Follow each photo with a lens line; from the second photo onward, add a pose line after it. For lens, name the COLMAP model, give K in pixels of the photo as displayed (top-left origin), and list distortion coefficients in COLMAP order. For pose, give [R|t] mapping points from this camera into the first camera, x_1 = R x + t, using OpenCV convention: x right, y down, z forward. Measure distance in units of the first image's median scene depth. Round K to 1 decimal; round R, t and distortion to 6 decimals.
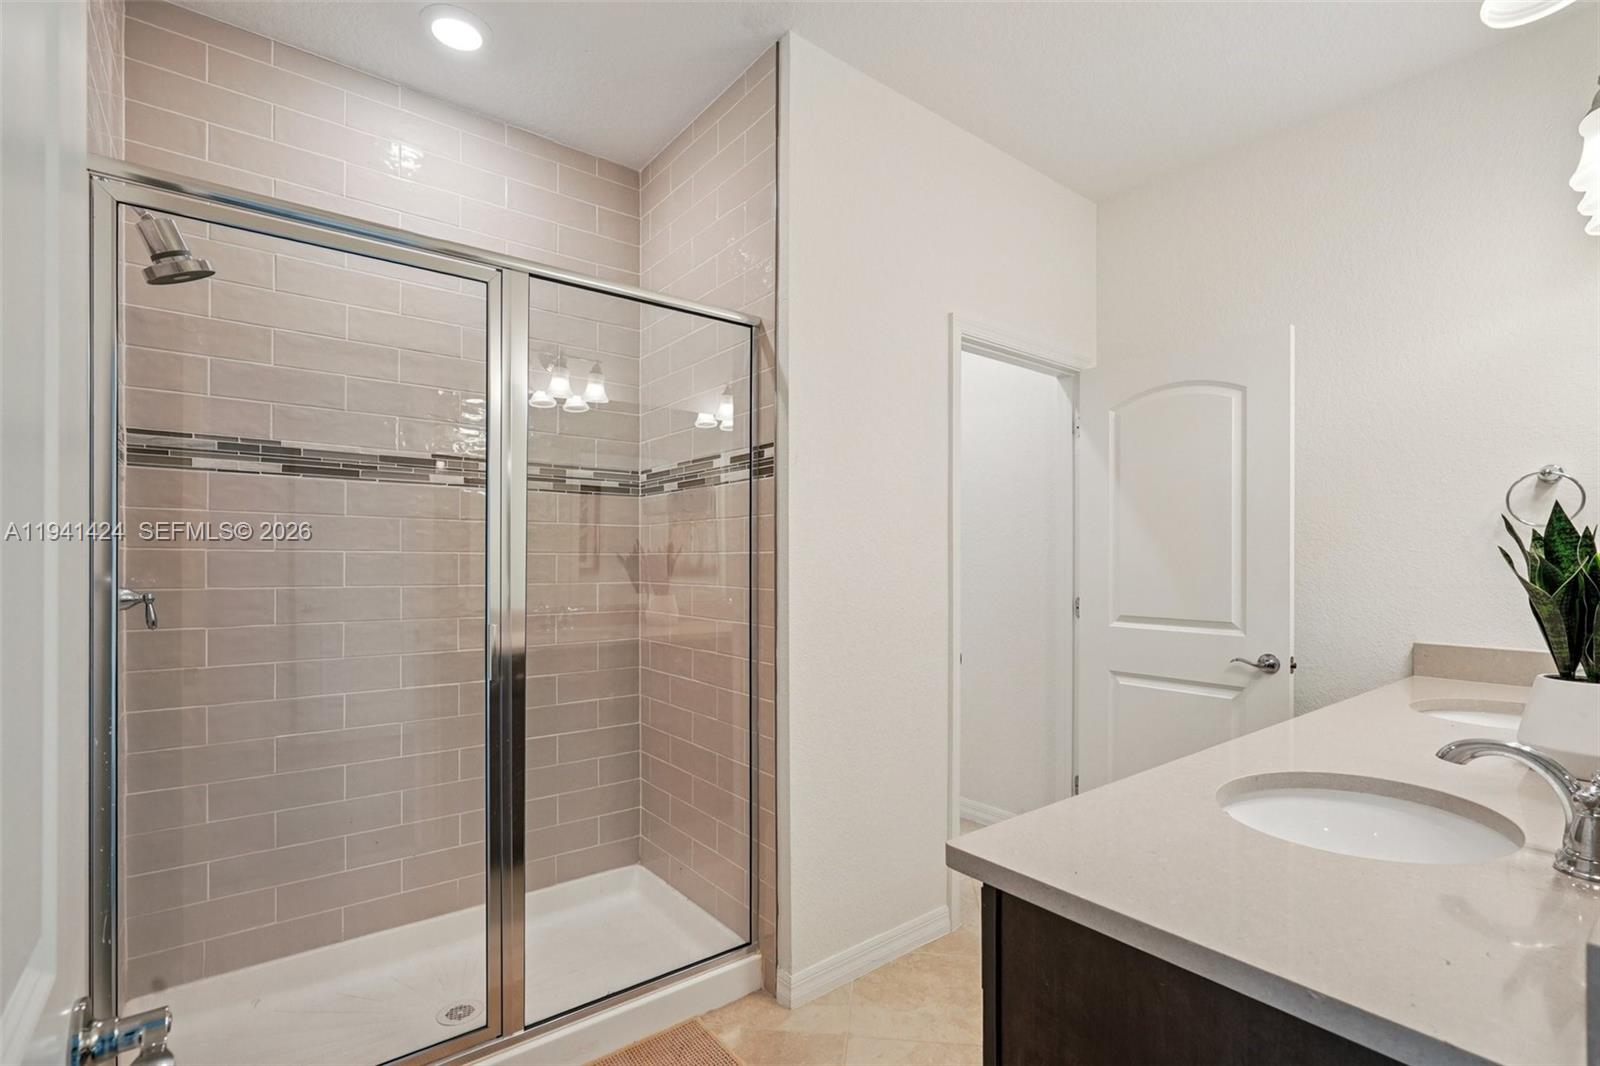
lens RADIAL K [[734.1, 0, 803.1], [0, 734.1, 546.3], [0, 0, 1]] dist [-0.013468, 0.007202]
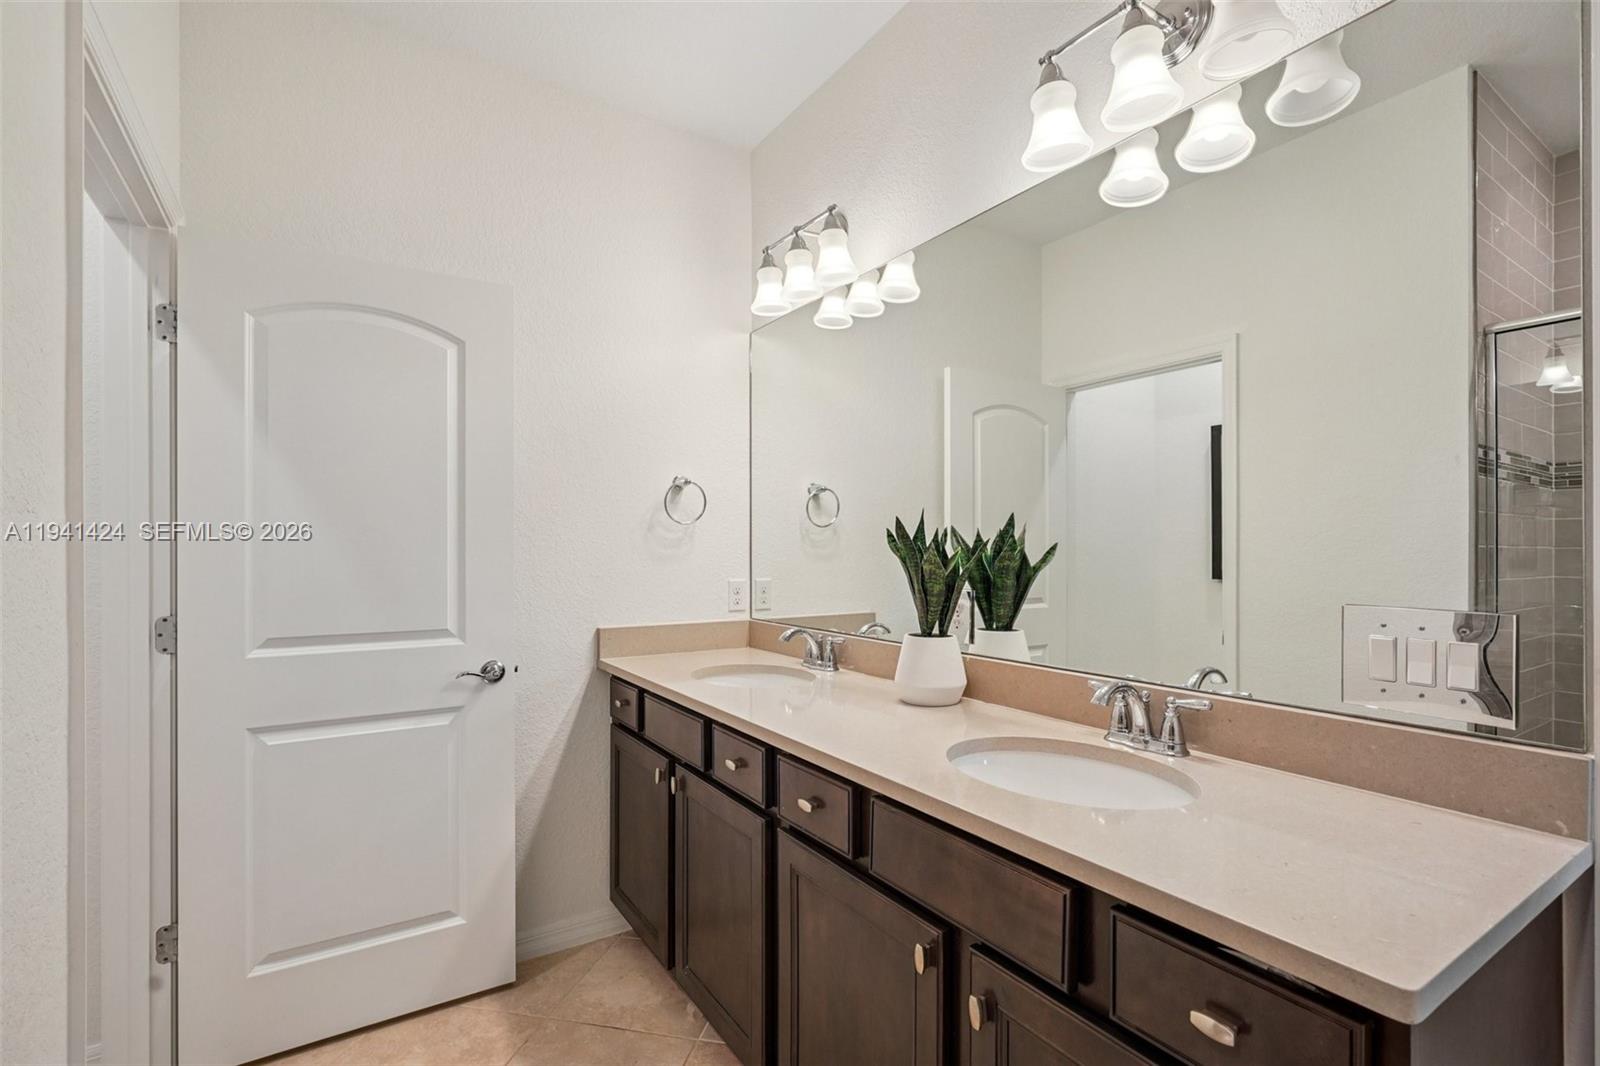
lens RADIAL K [[734.1, 0, 801.7], [0, 734.1, 543.2], [0, 0, 1]] dist [-0.013468, 0.007202]
pose [[0.089238, 0.005734, 0.995994, -0.183225], [-0.014620, 0.999883, -0.004447, 0.007678], [-0.995903, -0.014165, 0.089312, 0.543057]]
